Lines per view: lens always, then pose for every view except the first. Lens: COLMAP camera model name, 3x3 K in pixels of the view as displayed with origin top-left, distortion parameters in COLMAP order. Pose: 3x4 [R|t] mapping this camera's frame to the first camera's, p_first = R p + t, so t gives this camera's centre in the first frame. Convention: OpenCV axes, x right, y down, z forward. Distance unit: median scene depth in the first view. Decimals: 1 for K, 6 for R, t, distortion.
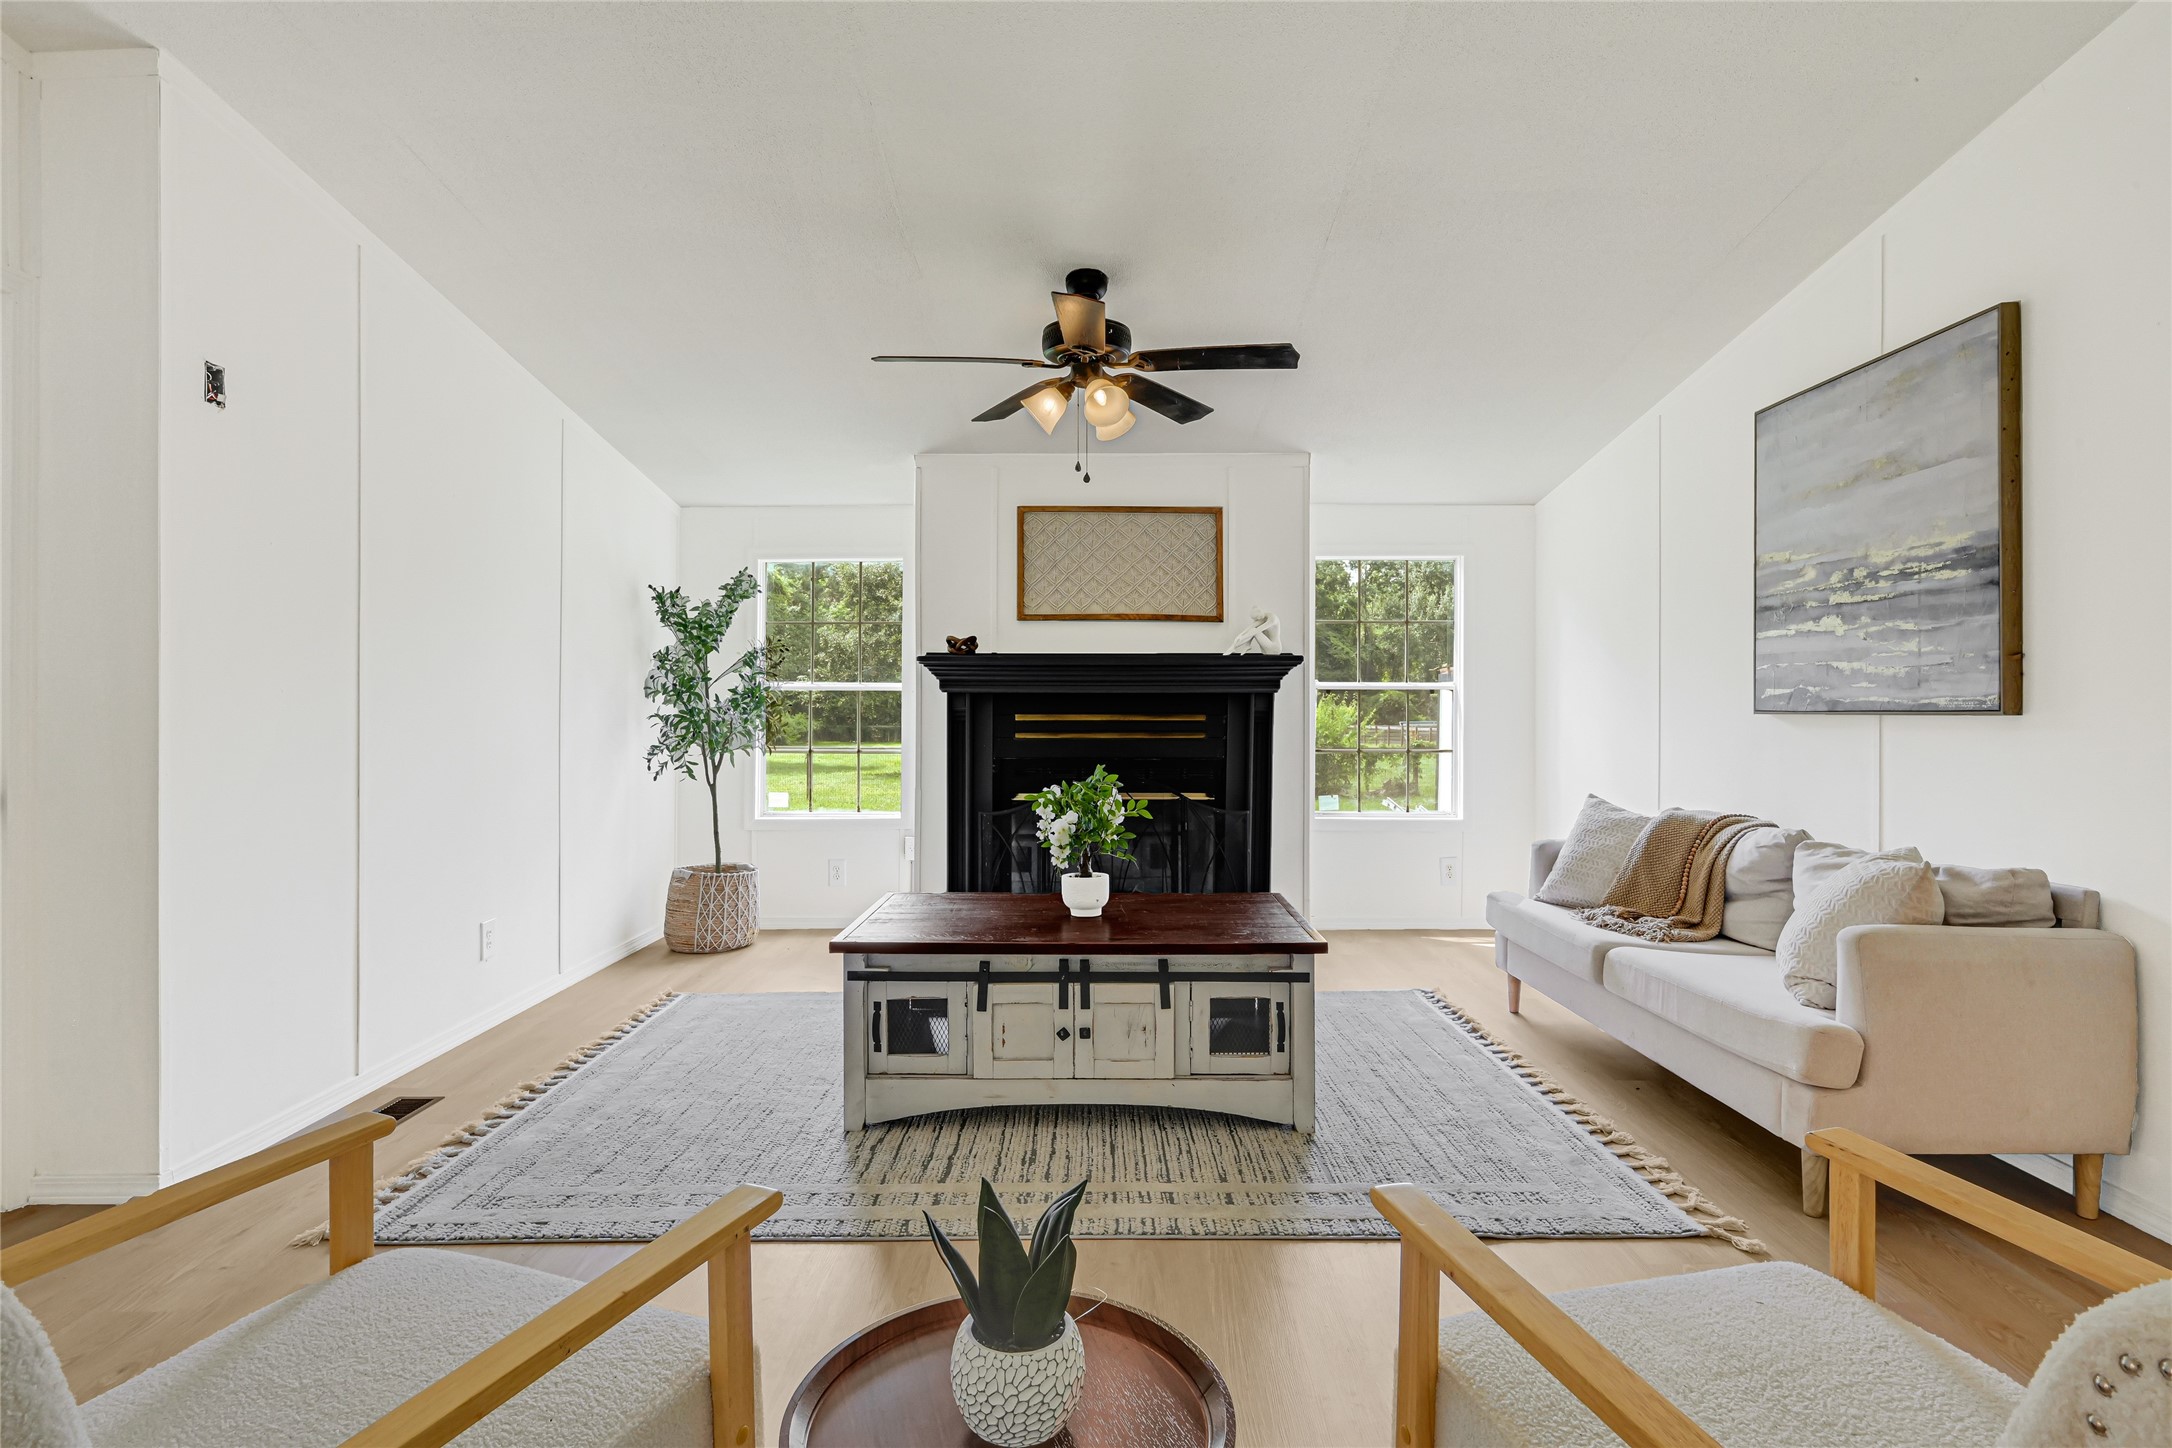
lens RADIAL K [[1123.2, 0, 1086.3], [0, 1123.2, 702.2], [0, 0, 1]] dist [0.002816, 0.000048]
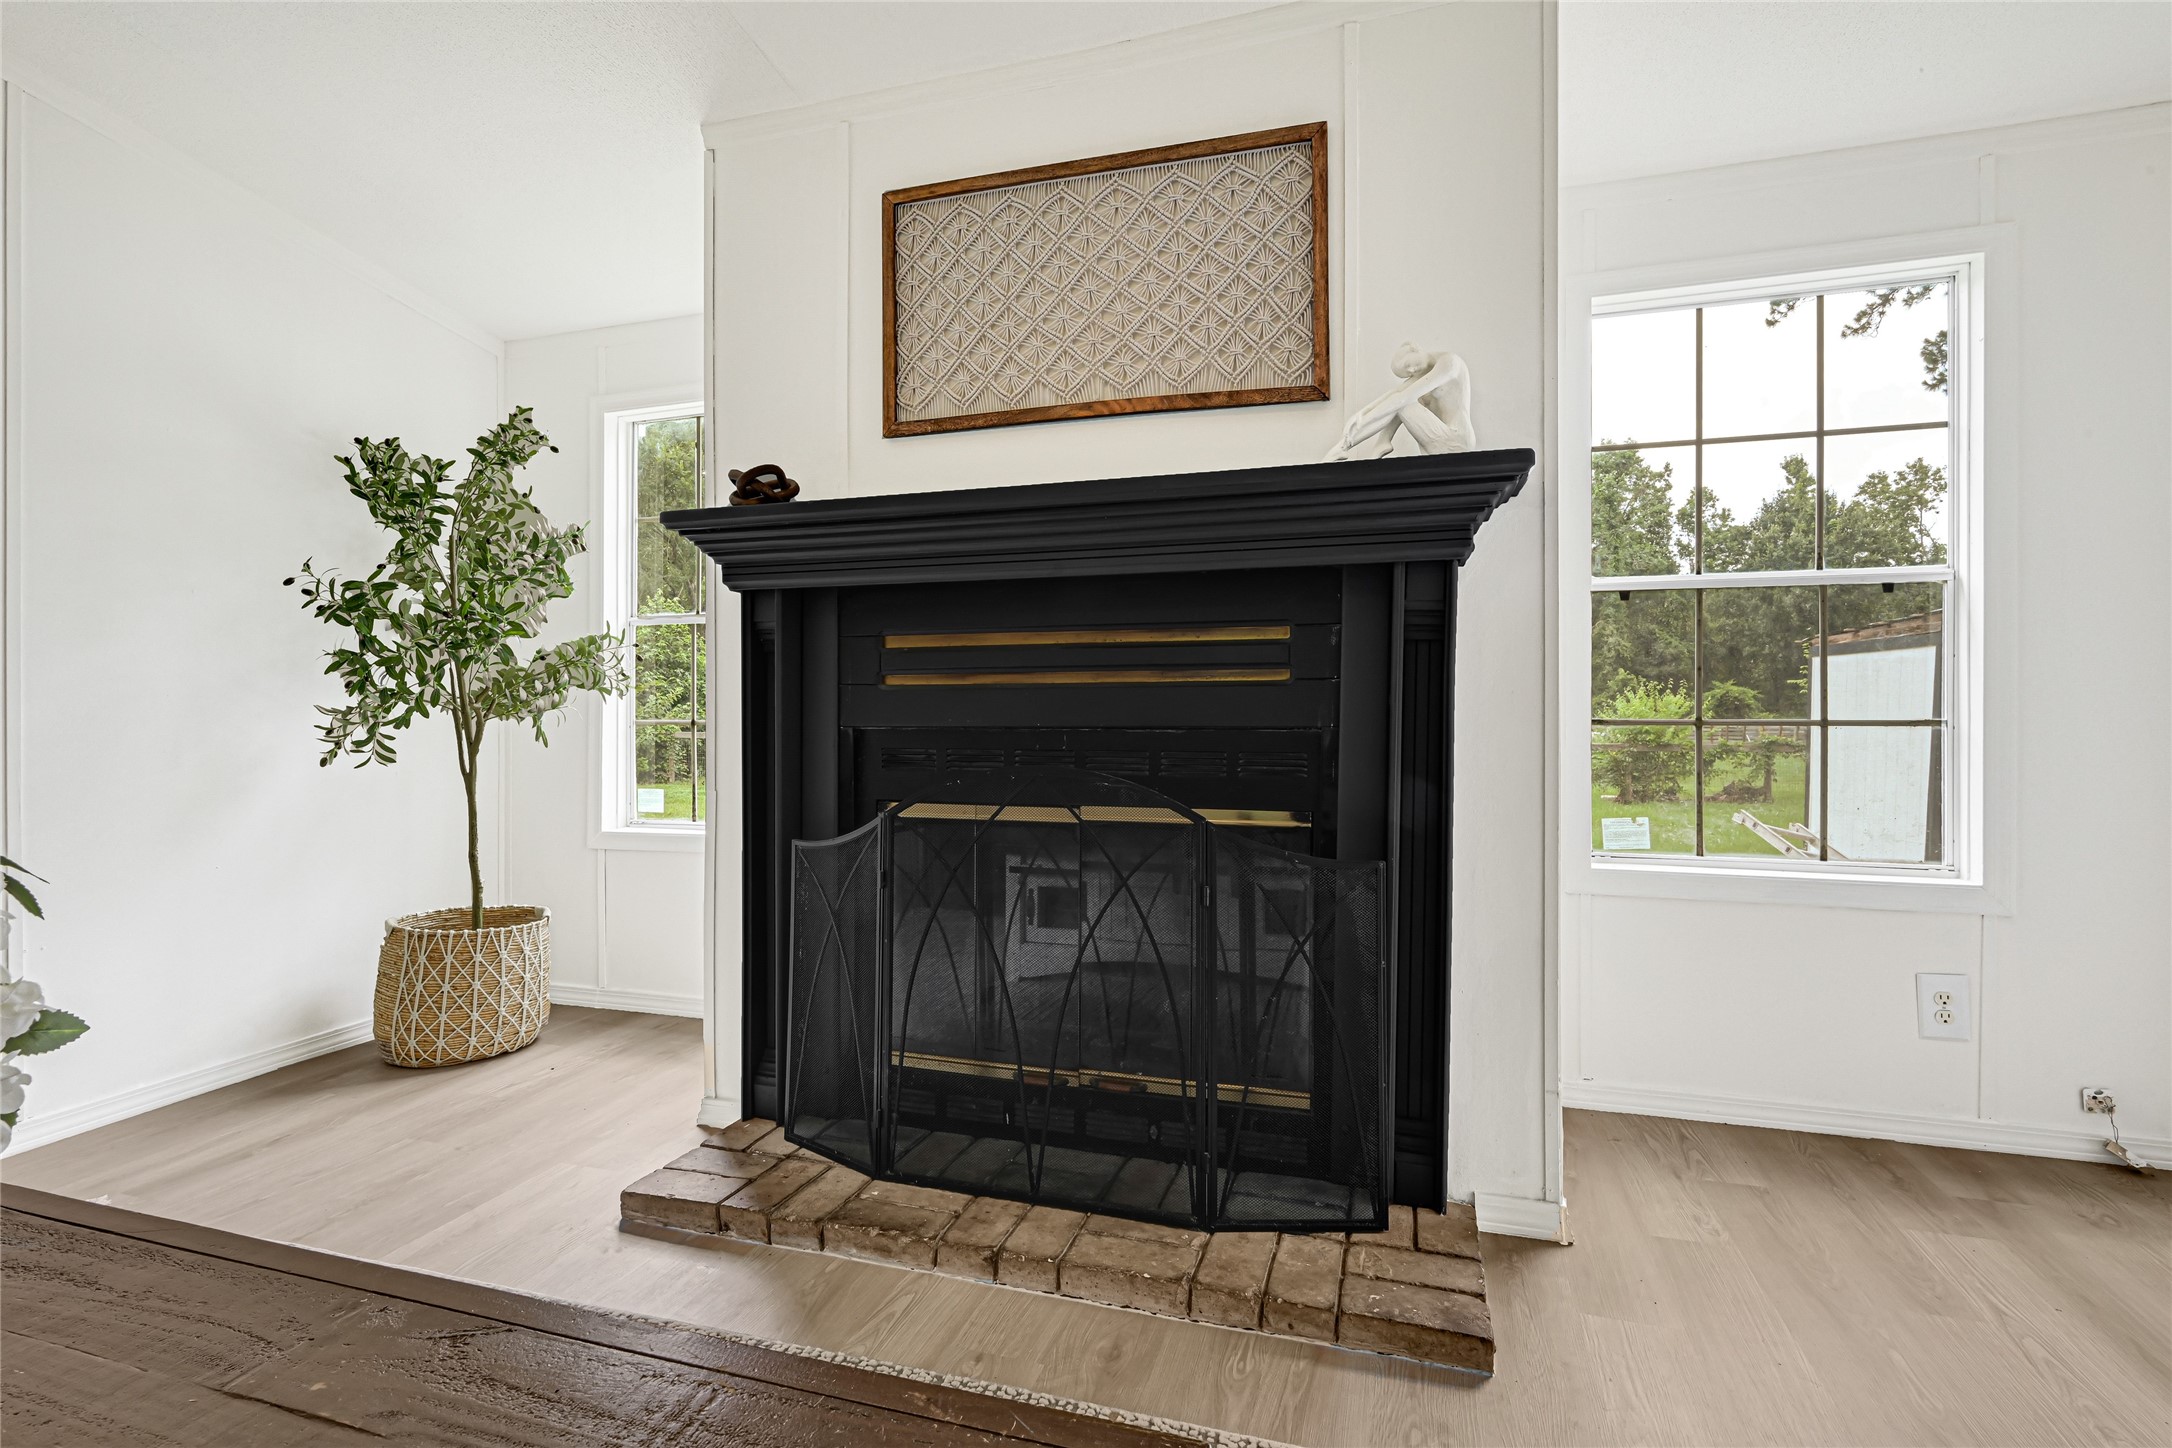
lens RADIAL K [[1036.8, 0, 1085.7], [0, 1036.8, 704.9], [0, 0, 1]] dist [0.001859, 0.000152]
pose [[0.958831, -0.004742, -0.283939, 0.143150], [0.005016, 0.999987, 0.000238, 0.040611], [0.283934, -0.001653, 0.958842, 0.605590]]
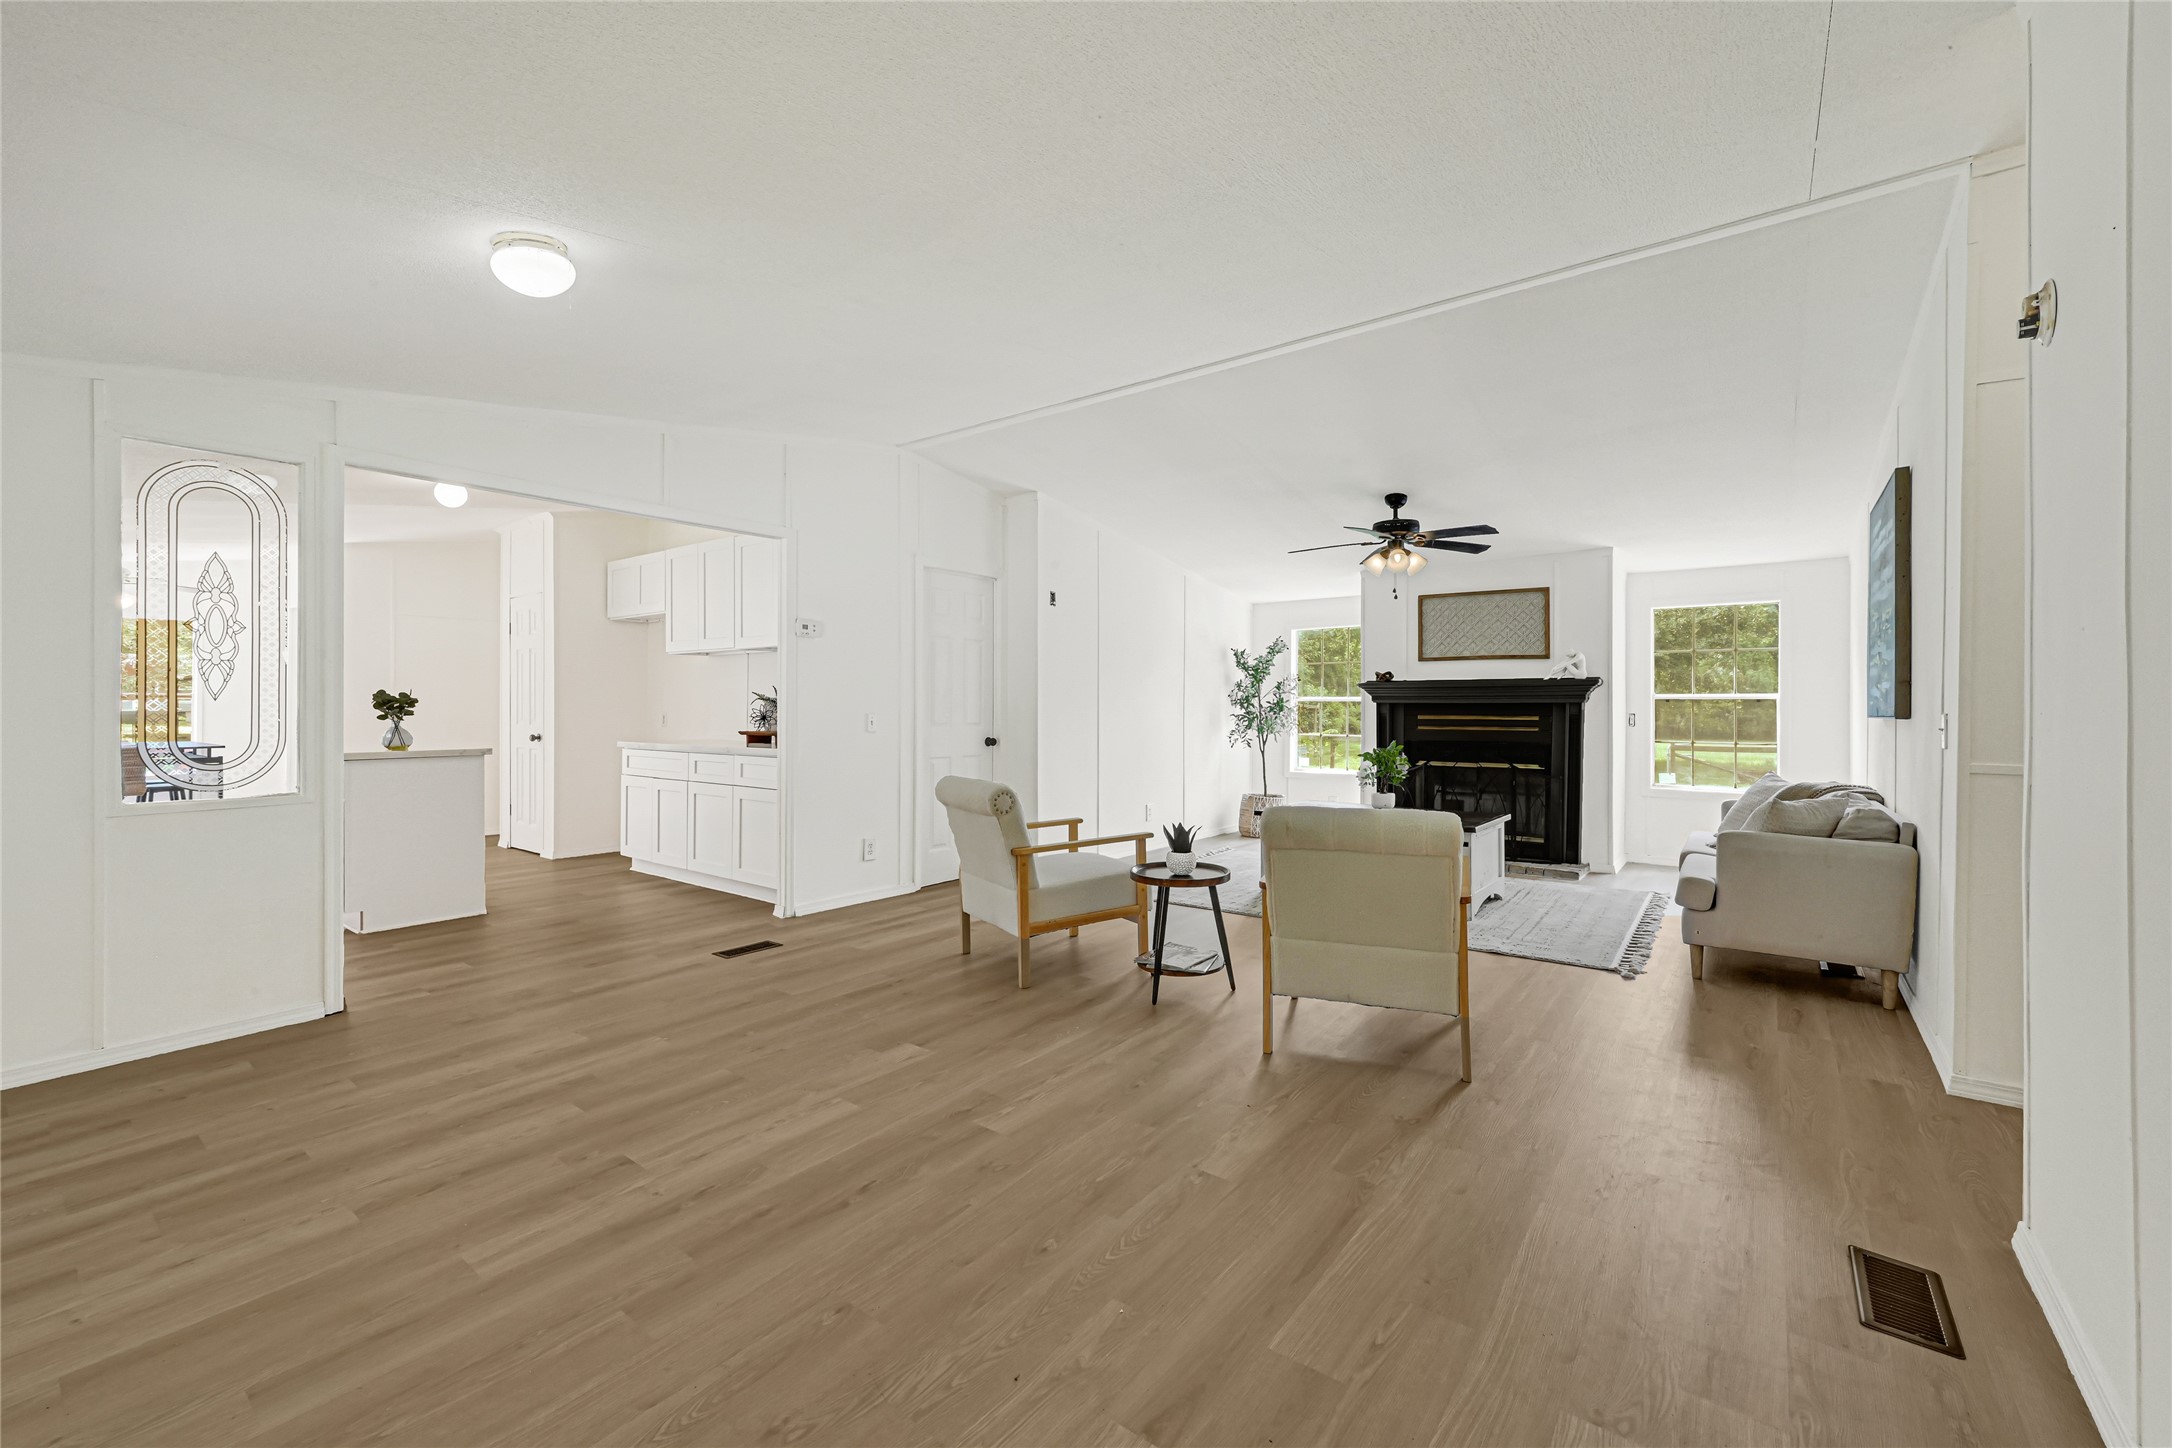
lens RADIAL K [[876.0, 0, 1088.2], [0, 876.0, 703.1], [0, 0, 1]] dist [0.001273, 0.000034]
pose [[0.804588, -0.002645, -0.593828, 0.333140], [0.001646, 0.999996, -0.002223, -0.005965], [0.593831, 0.000811, 0.804589, -0.397003]]
